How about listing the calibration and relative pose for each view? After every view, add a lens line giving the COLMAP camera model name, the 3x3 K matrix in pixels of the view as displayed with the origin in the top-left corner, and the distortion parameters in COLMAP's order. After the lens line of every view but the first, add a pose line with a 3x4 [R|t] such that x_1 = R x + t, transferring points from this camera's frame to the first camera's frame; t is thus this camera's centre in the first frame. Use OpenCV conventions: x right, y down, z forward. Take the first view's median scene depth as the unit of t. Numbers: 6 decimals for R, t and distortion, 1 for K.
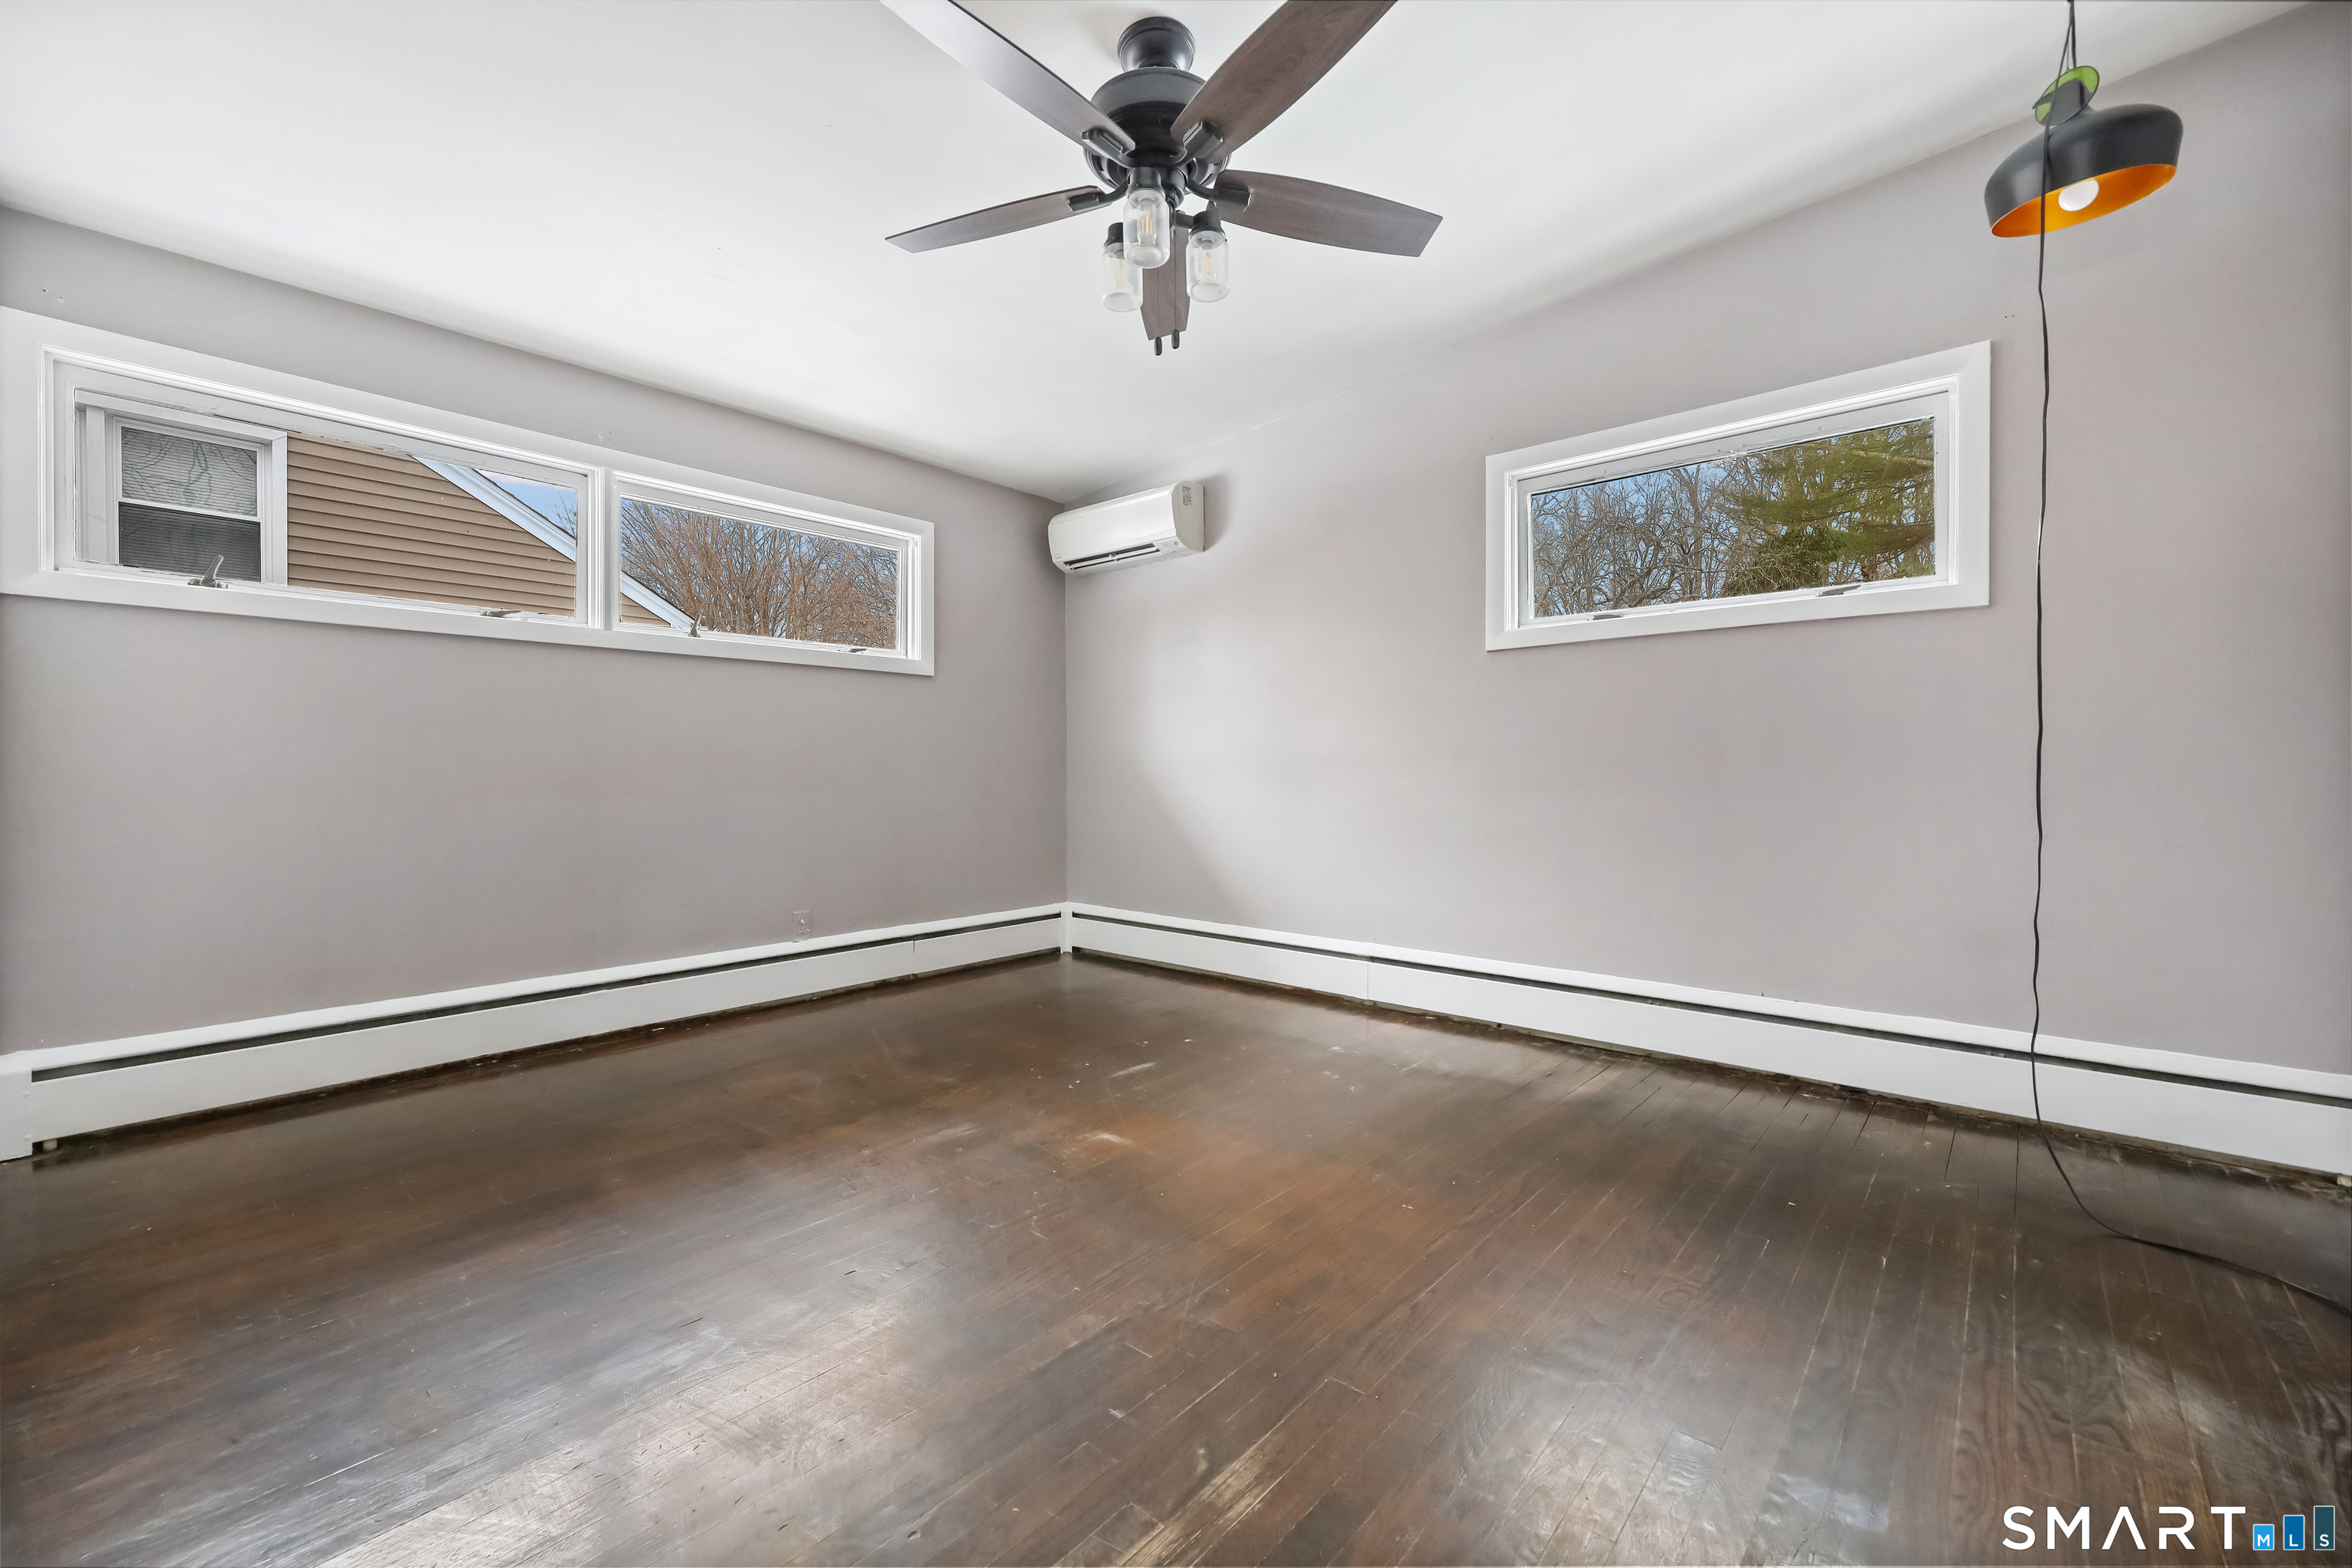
lens RADIAL K [[948.6, 0, 1176.0], [0, 948.6, 784.0], [0, 0, 1]] dist [0.001762, 0.000227]
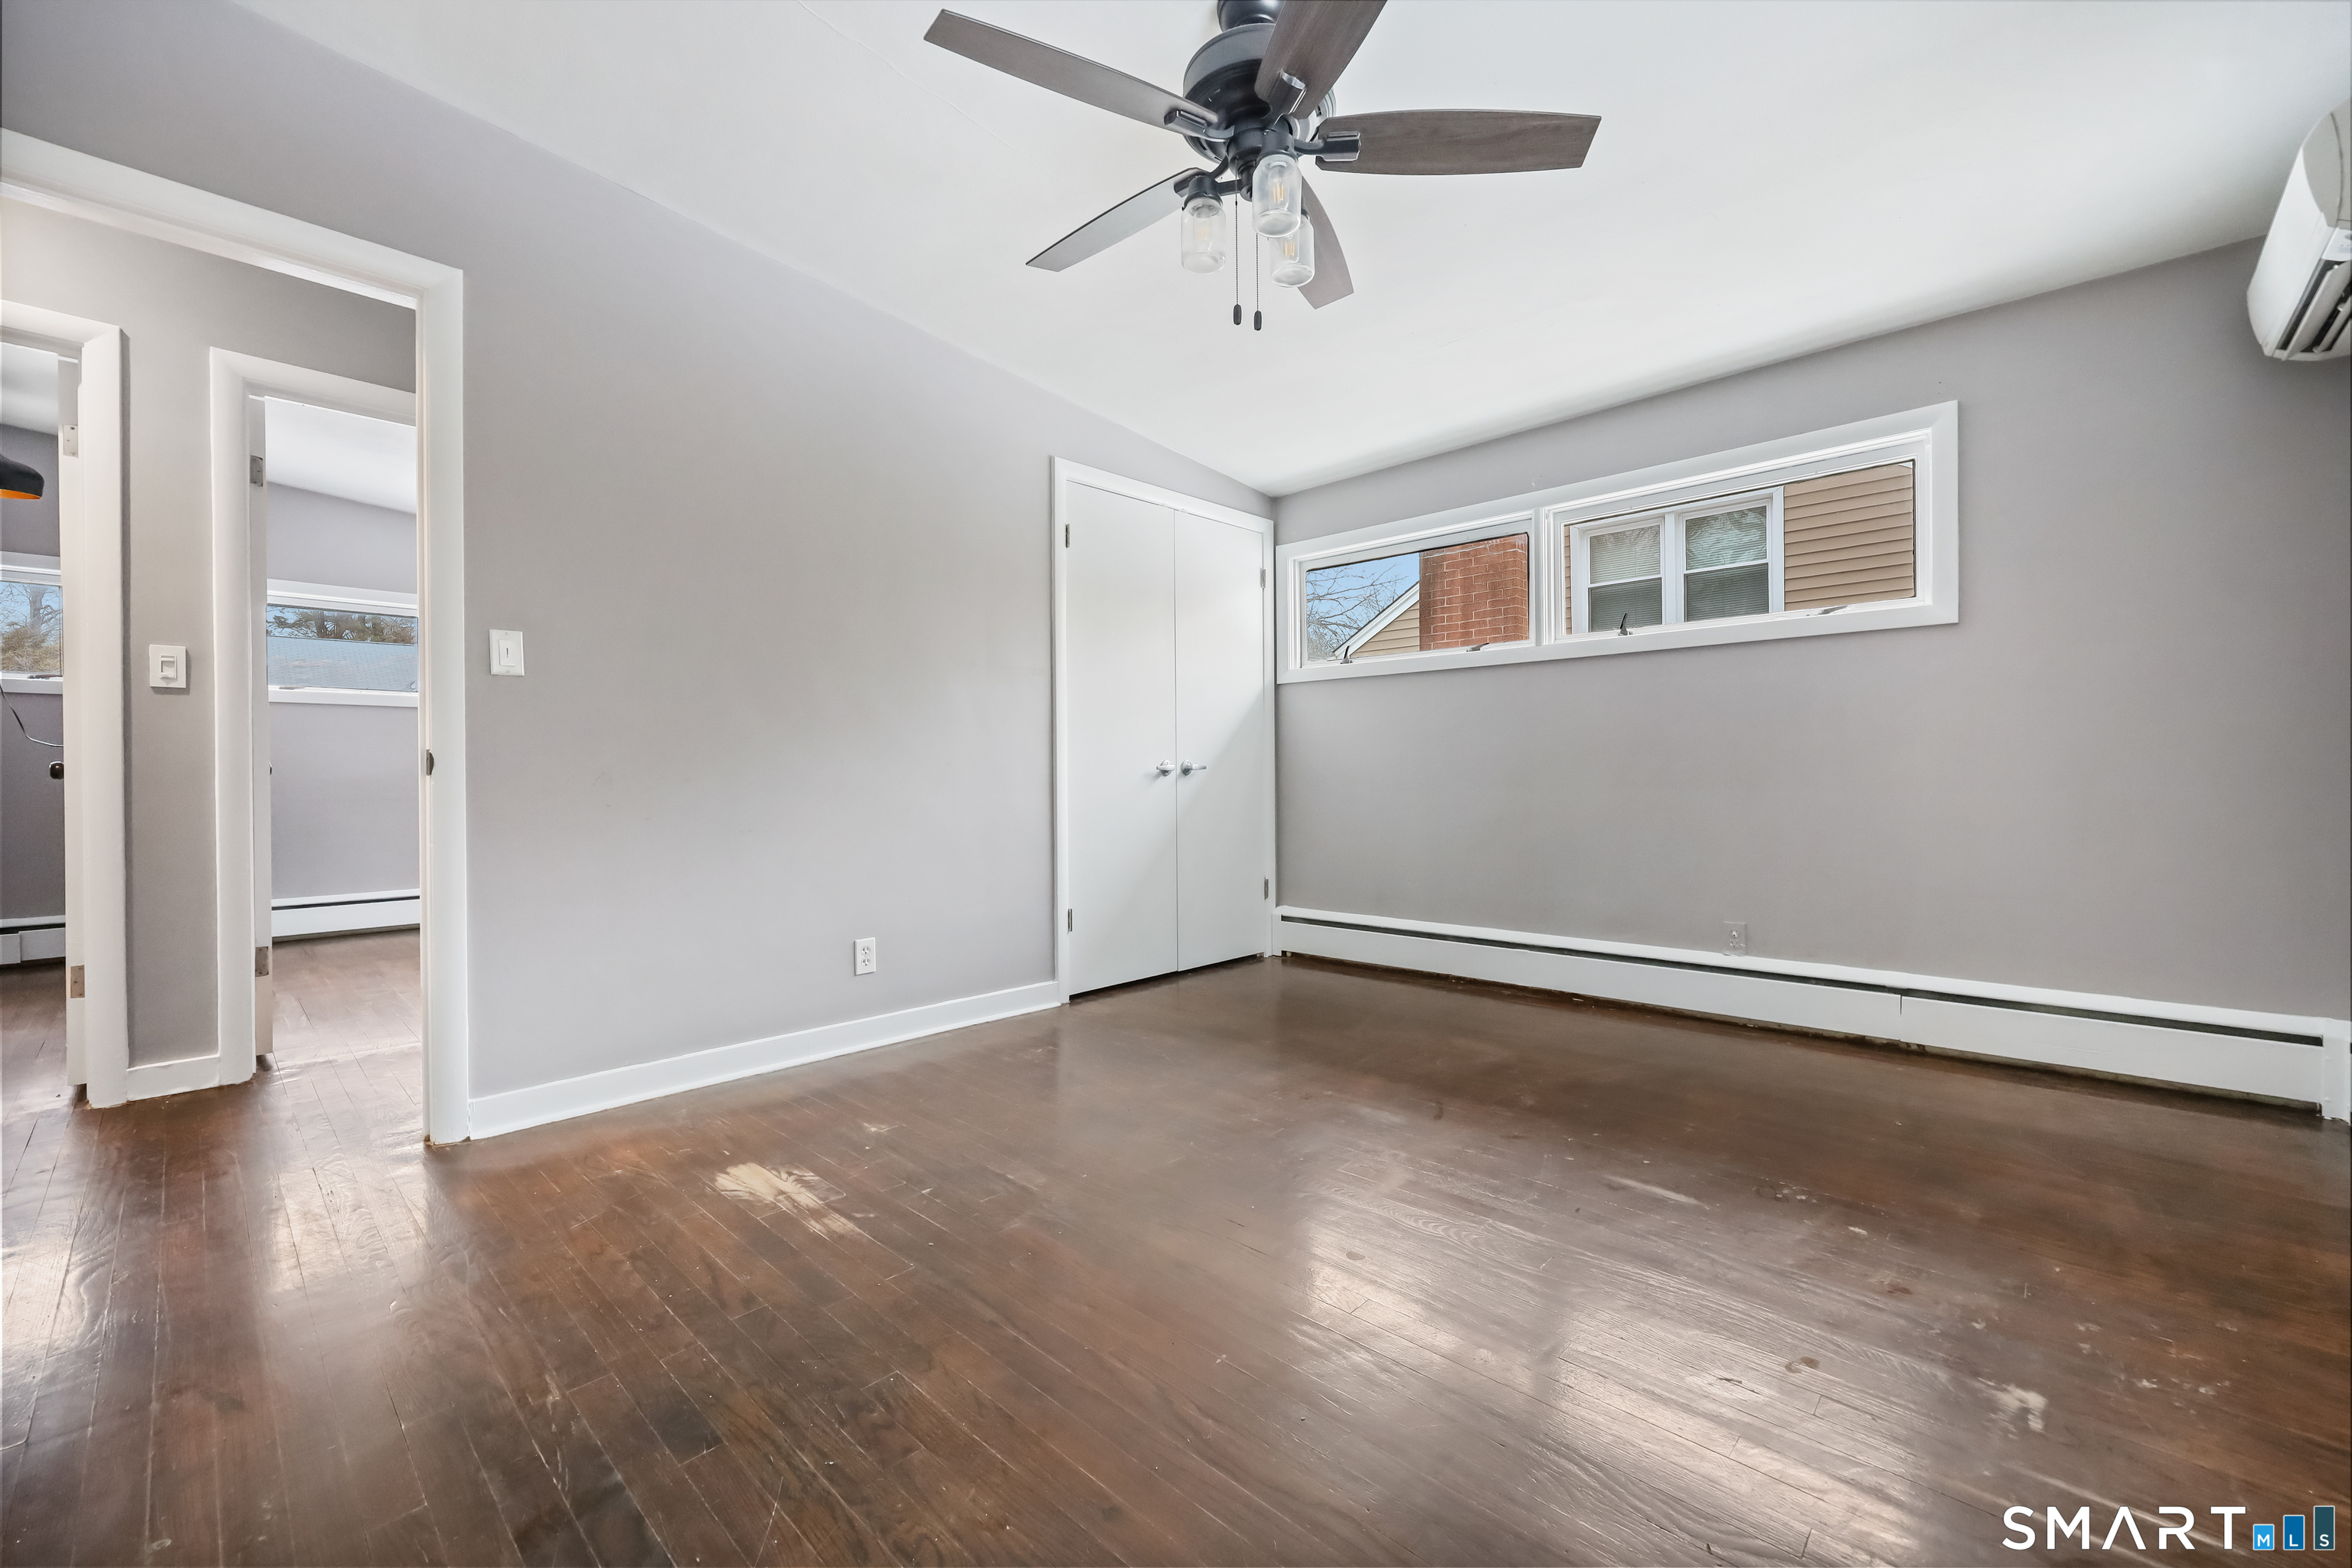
lens RADIAL K [[941.7, 0, 1178.5], [0, 941.7, 774.1], [0, 0, 1]] dist [0.001963, 0.000371]
pose [[-0.047172, 0.000800, -0.998886, 0.645126], [-0.001542, 0.999998, 0.000874, -0.004958], [0.998886, 0.001581, -0.047171, 0.663327]]
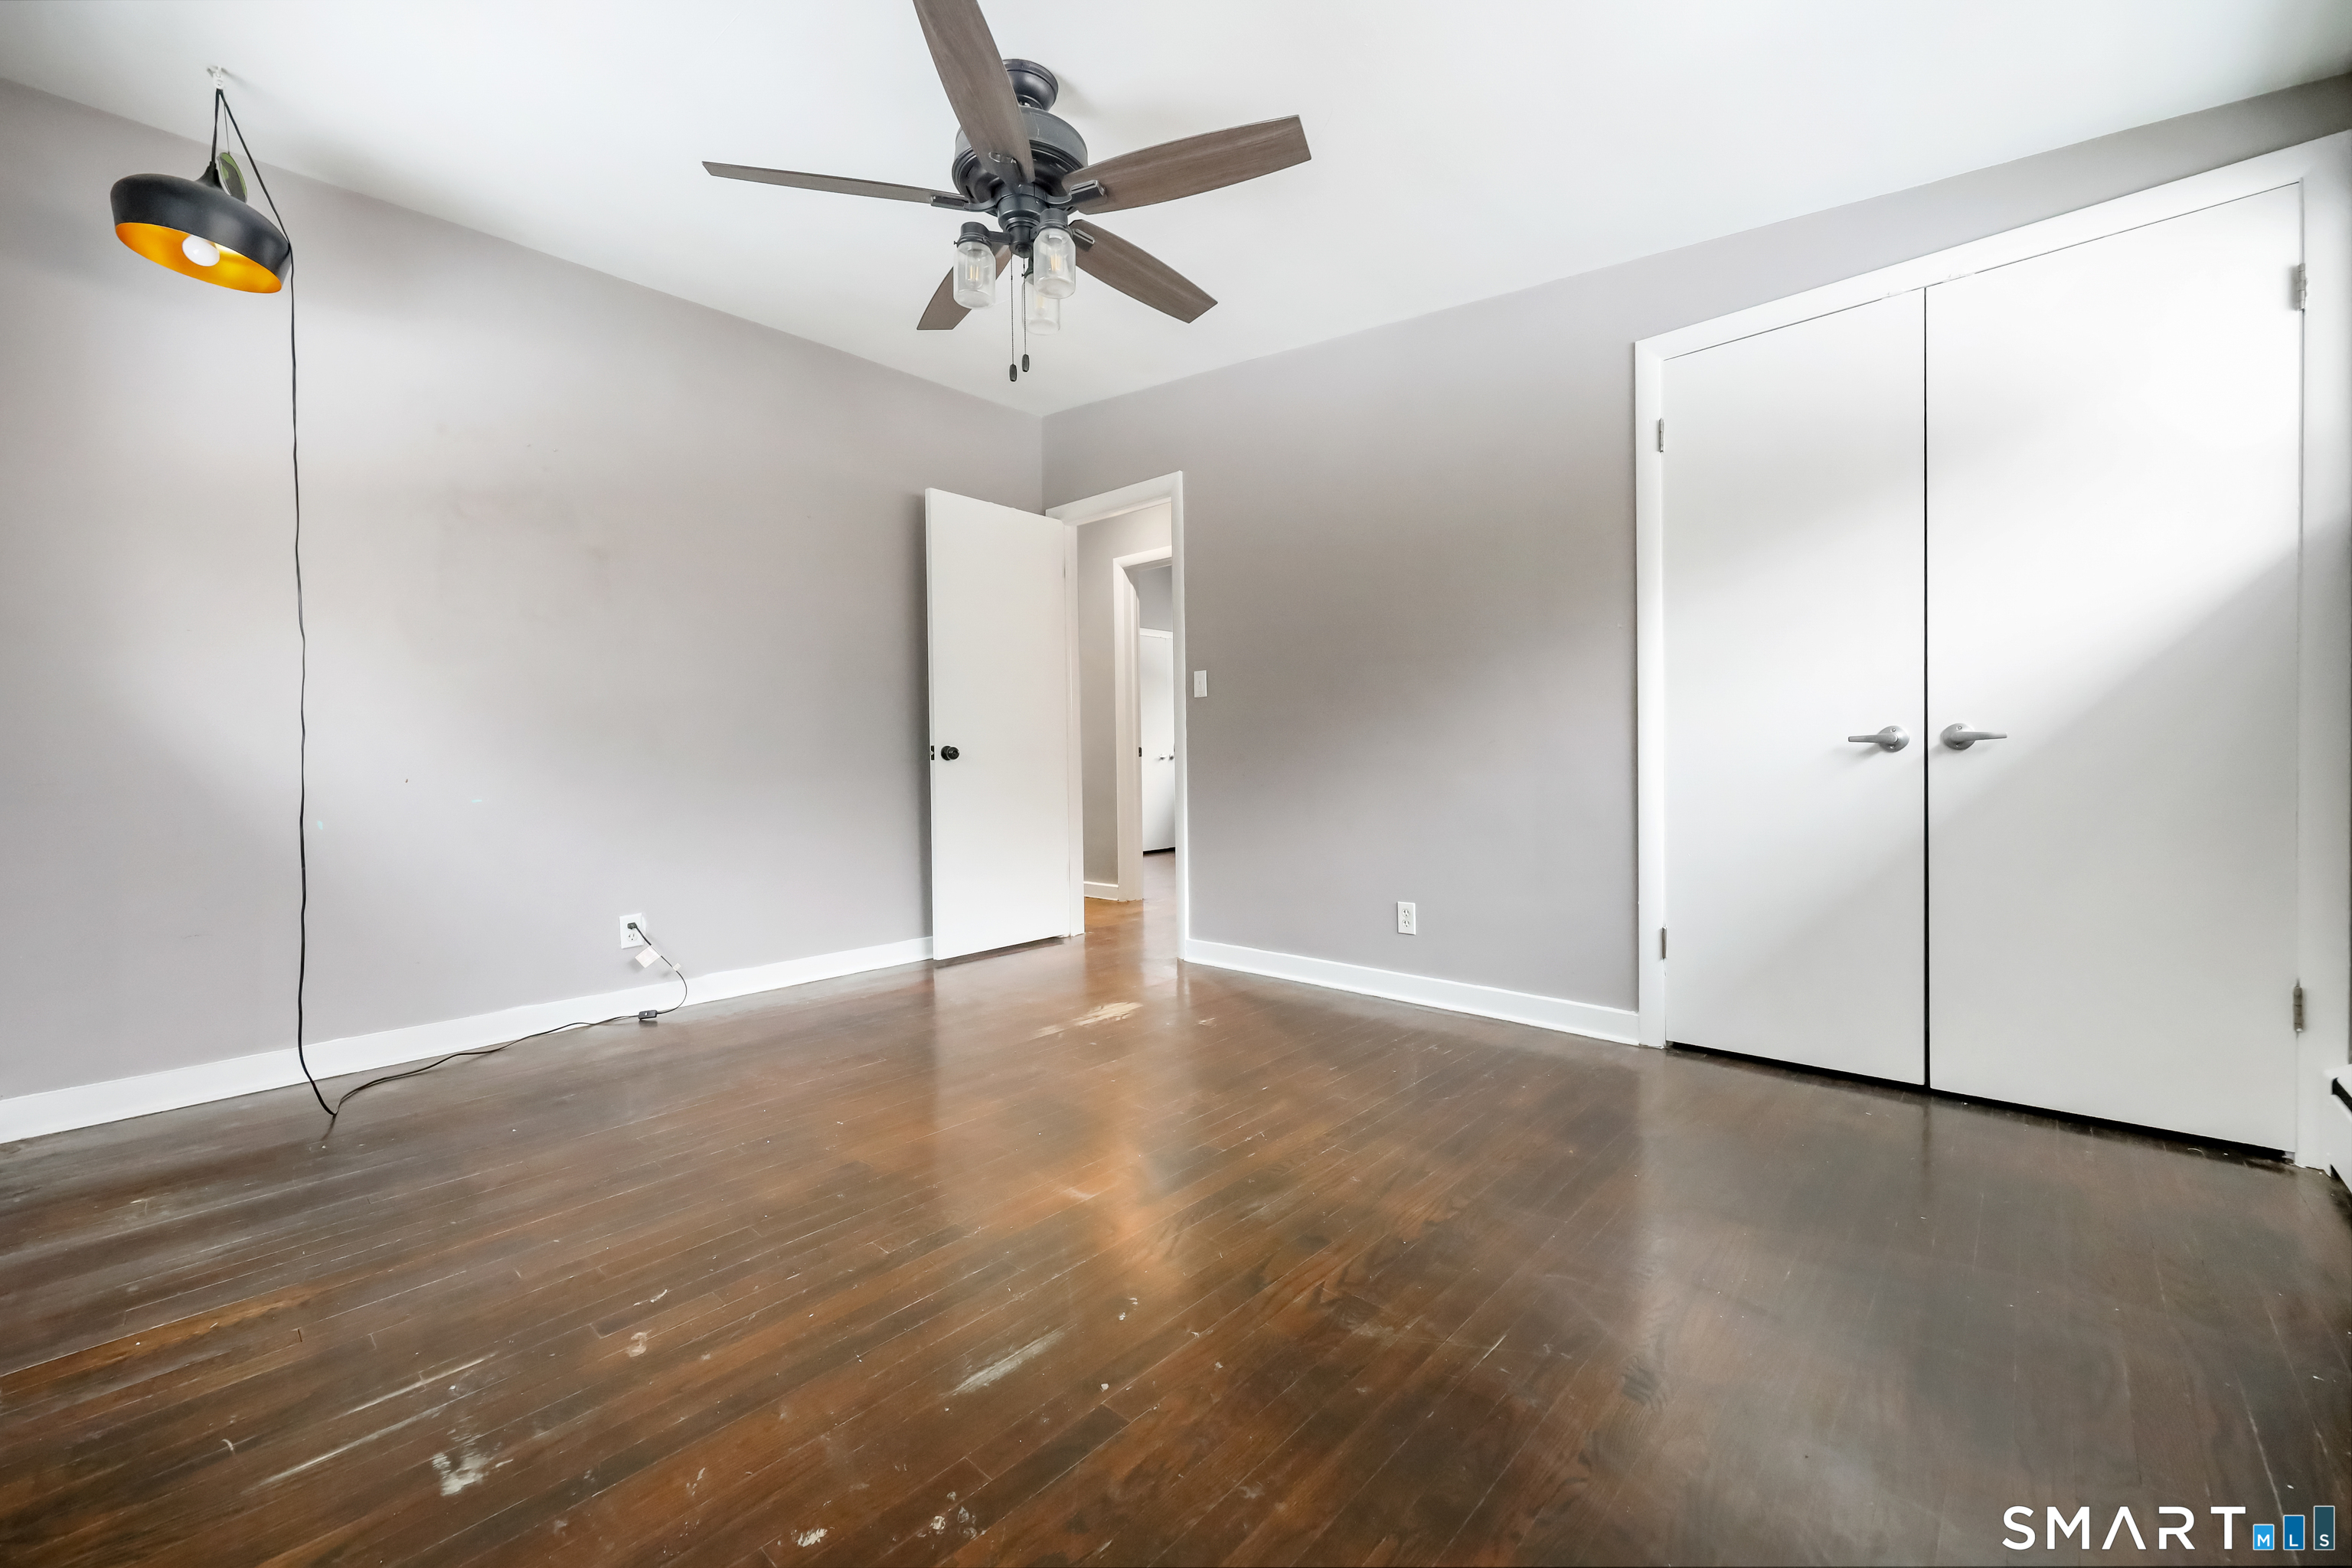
lens RADIAL K [[928.8, 0, 1168.4], [0, 928.8, 773.3], [0, 0, 1]] dist [-0.002013, -0.000136]
pose [[-0.999455, 0.015245, 0.029283, -0.140811], [0.016020, 0.999523, 0.026408, -0.013737], [-0.028867, 0.026863, -0.999222, 1.423708]]
